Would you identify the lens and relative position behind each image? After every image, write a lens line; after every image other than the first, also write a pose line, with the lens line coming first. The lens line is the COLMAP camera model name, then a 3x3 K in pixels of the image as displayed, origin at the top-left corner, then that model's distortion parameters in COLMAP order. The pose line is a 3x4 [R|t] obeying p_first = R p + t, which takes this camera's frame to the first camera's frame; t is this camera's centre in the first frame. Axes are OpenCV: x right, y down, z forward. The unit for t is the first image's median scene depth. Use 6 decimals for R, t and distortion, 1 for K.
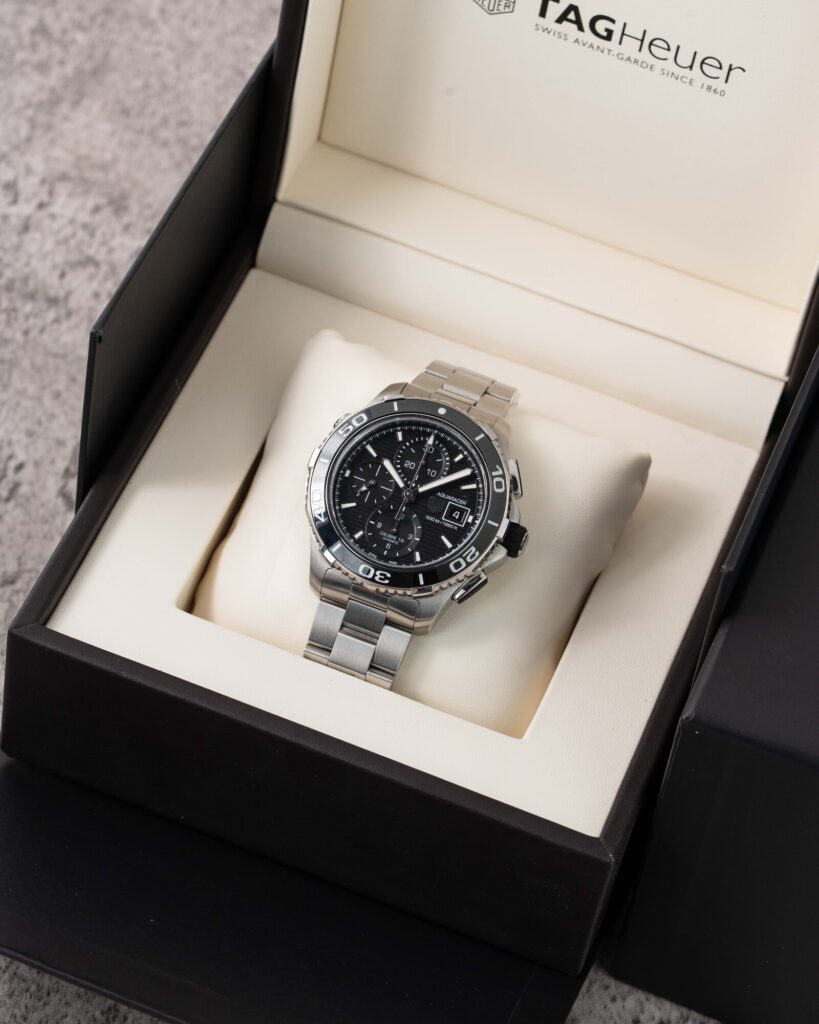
lens RADIAL K [[4587.5, 0, 409.9], [0, 4587.5, 511.8], [0, 0, 1]] dist [-0.279828, 0.000000]
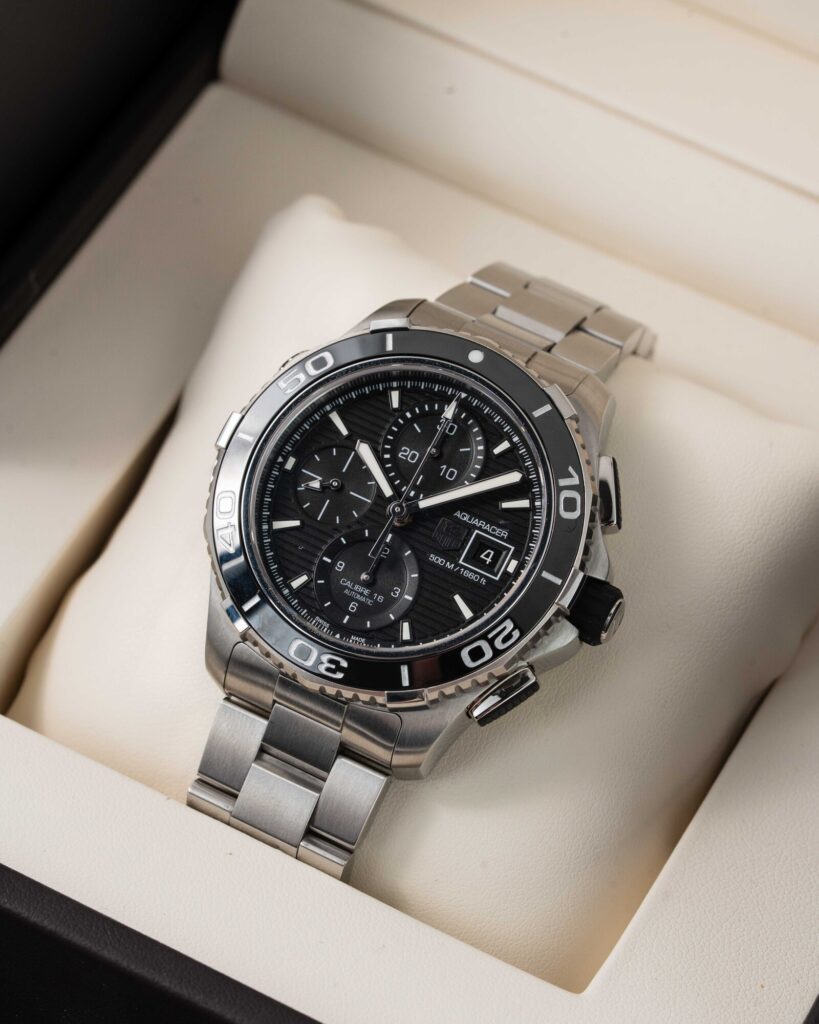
lens RADIAL K [[4587.5, 0, 407.6], [0, 4587.5, 513.5], [0, 0, 1]] dist [-0.279828, 0.000000]
pose [[0.991197, 0.065981, -0.114785, 0.060746], [-0.064721, 0.997795, 0.014677, -0.011256], [0.115501, -0.007119, 0.993282, 0.478798]]
